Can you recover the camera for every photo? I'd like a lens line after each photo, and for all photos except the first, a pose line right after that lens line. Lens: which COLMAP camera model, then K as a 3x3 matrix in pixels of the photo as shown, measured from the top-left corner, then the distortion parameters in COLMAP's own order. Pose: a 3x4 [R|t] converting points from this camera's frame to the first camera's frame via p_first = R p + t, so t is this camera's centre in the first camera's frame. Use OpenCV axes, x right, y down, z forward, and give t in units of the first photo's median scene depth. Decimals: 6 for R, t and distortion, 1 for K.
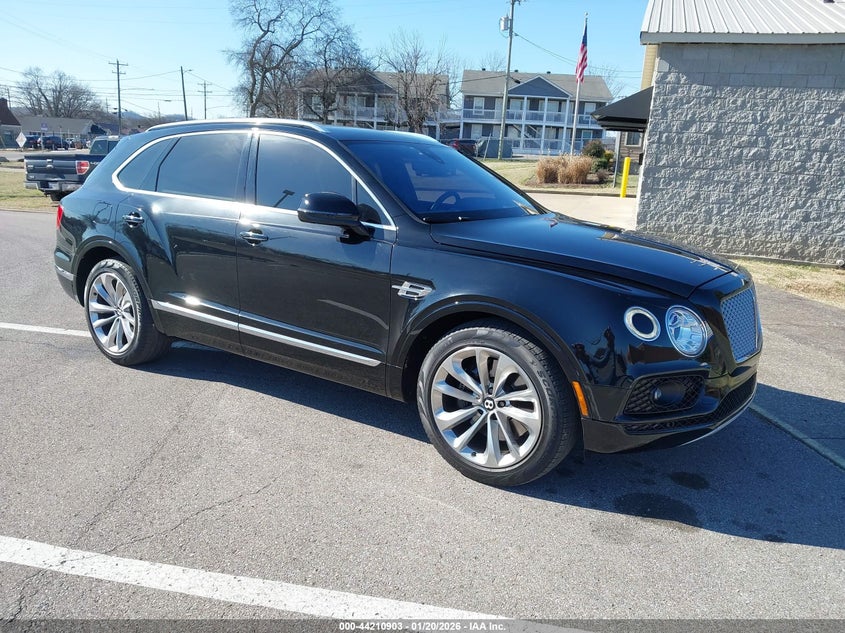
lens RADIAL K [[646.7, 0, 425.3], [0, 646.7, 310.3], [0, 0, 1]] dist [0.025669, -0.016859]
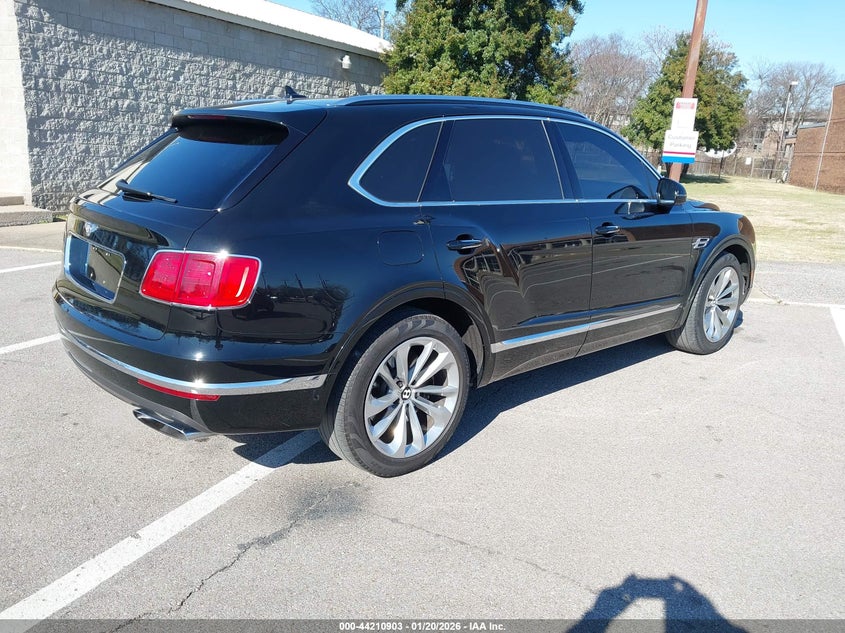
lens RADIAL K [[646.7, 0, 418.7], [0, 646.7, 309.7], [0, 0, 1]] dist [0.025669, -0.016859]
pose [[0.261261, -0.274493, 0.925417, -0.396792], [0.186131, 0.955048, 0.230735, -0.085283], [-0.947153, 0.111967, 0.300608, 0.298308]]
